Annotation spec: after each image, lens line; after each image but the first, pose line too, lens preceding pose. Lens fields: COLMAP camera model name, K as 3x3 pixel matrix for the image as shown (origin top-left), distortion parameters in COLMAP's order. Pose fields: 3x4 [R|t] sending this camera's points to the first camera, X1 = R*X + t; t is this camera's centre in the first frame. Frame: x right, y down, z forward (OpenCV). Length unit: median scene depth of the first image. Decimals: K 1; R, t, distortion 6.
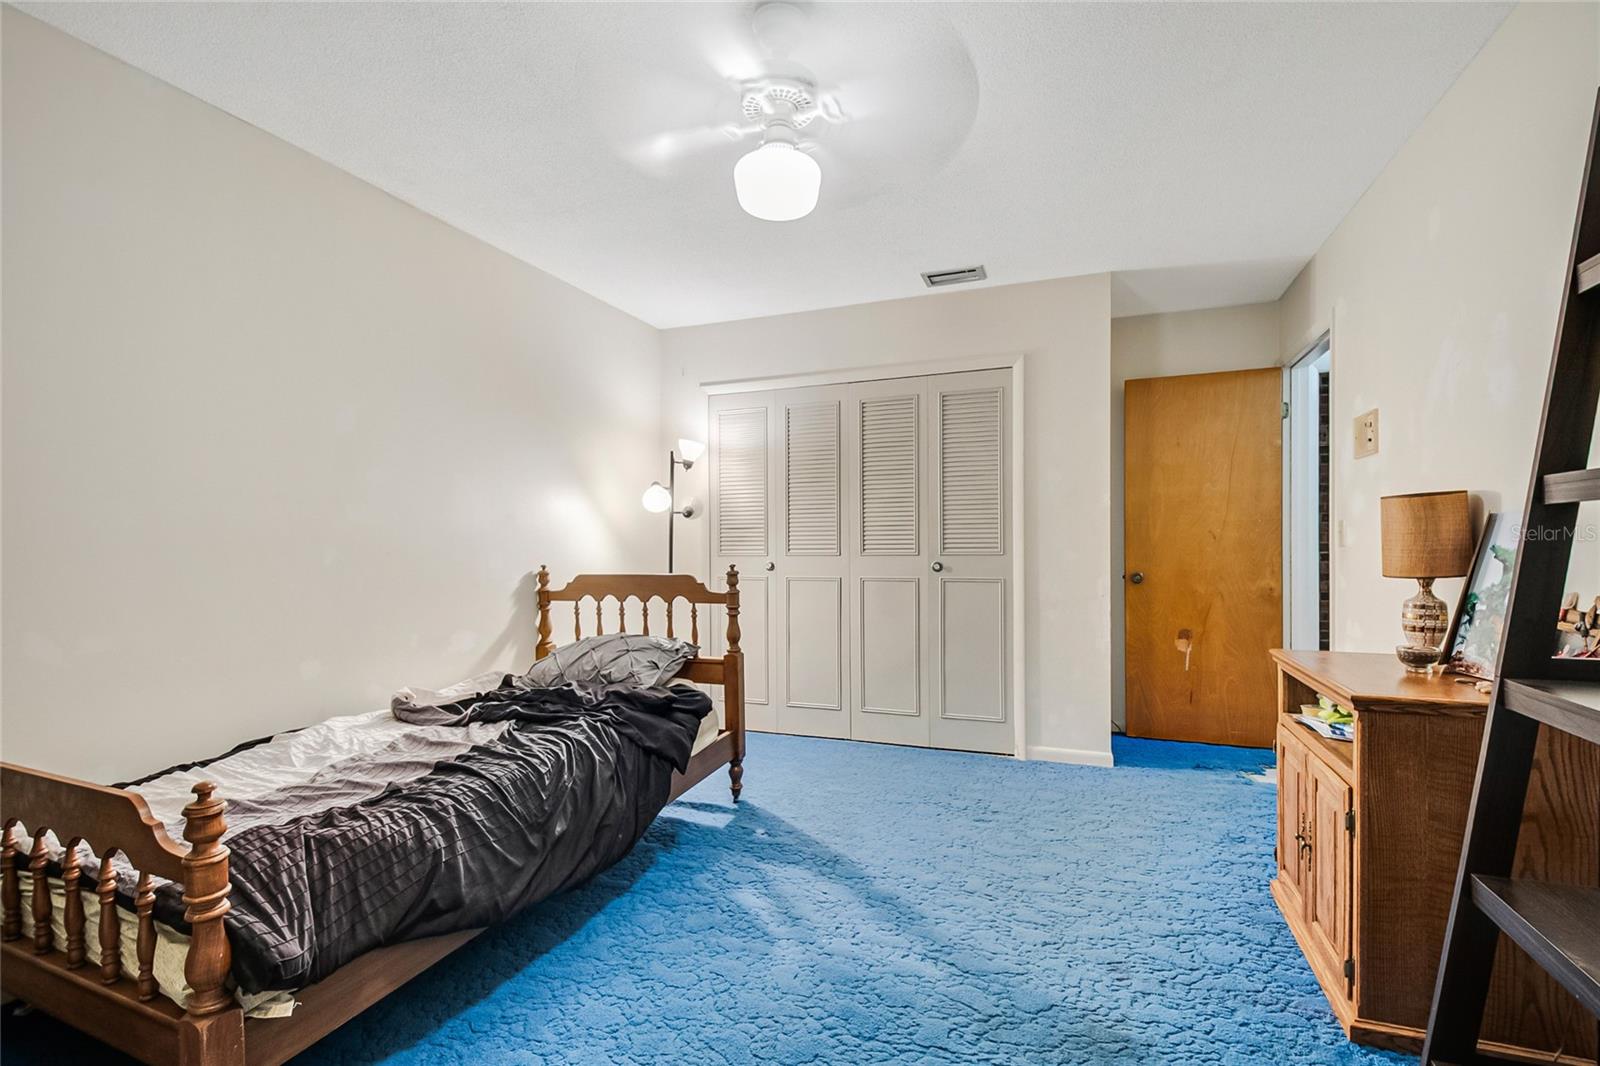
lens RADIAL K [[701.3, 0, 824.5], [0, 701.3, 541.8], [0, 0, 1]] dist [0.018196, -0.023004]
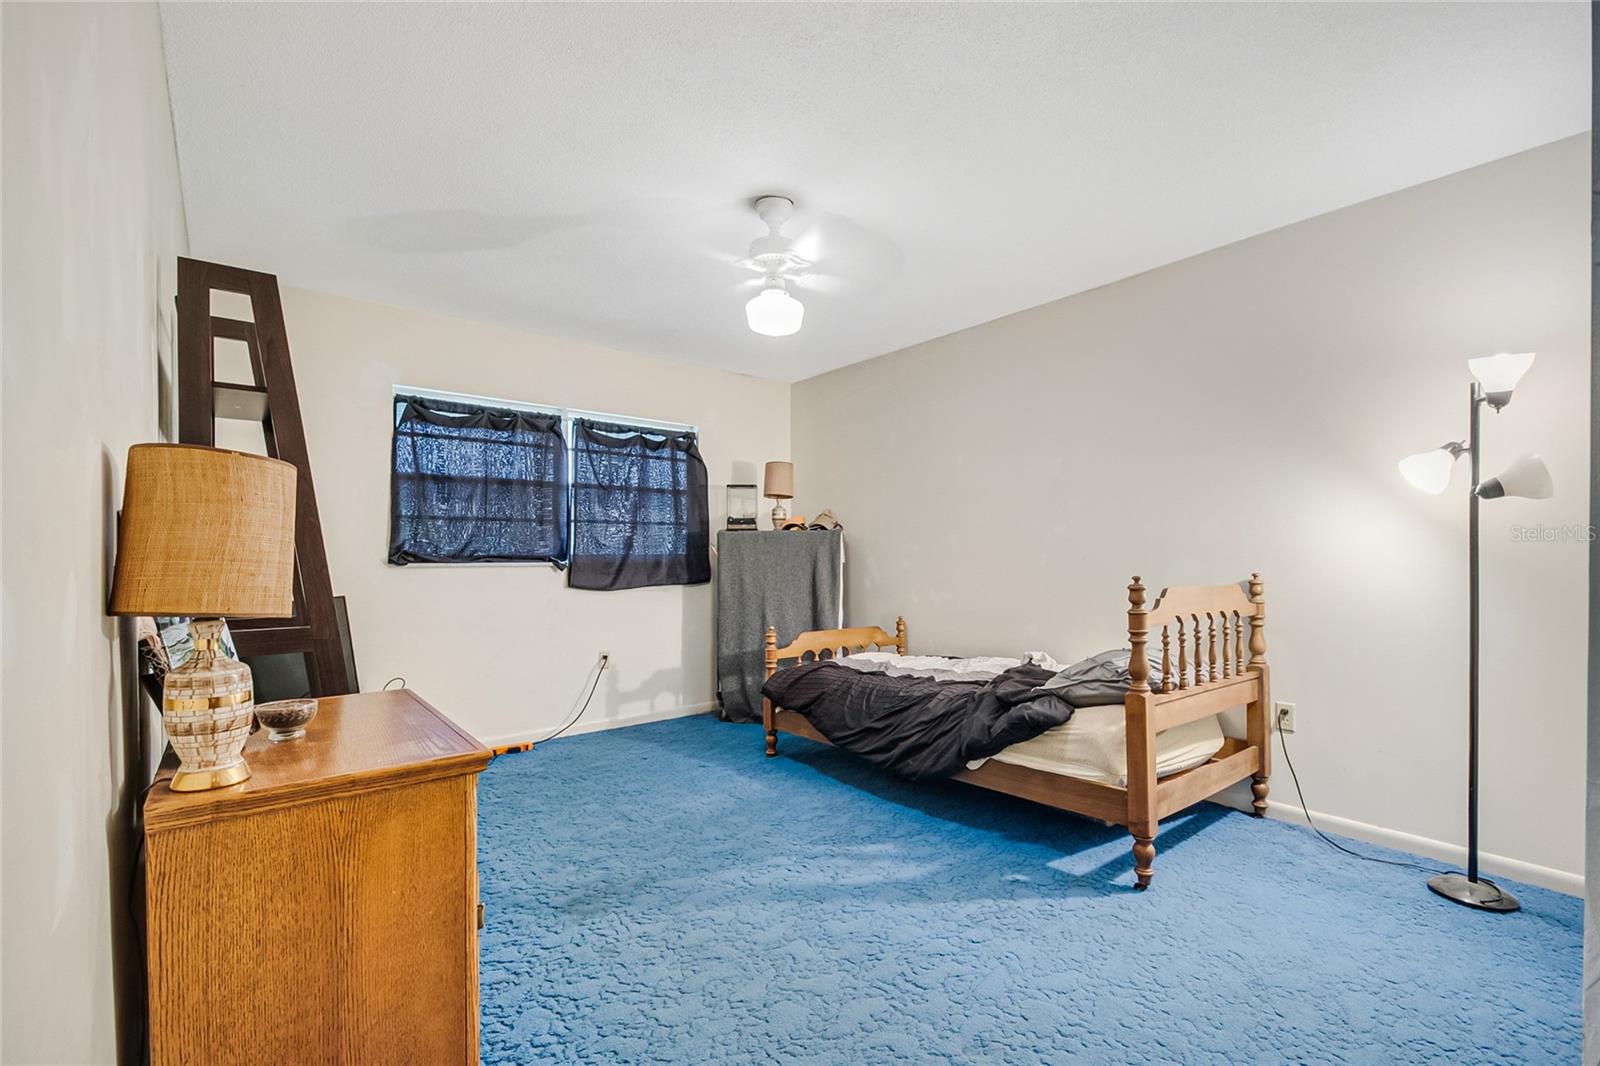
lens RADIAL K [[694.3, 0, 800.2], [0, 694.3, 552.0], [0, 0, 1]] dist [0.000738, -0.007497]
pose [[-0.534674, 0.005961, -0.845037, 0.845932], [0.000595, 0.999978, 0.006678, 0.000885], [0.845058, 0.003067, -0.534666, 1.344641]]
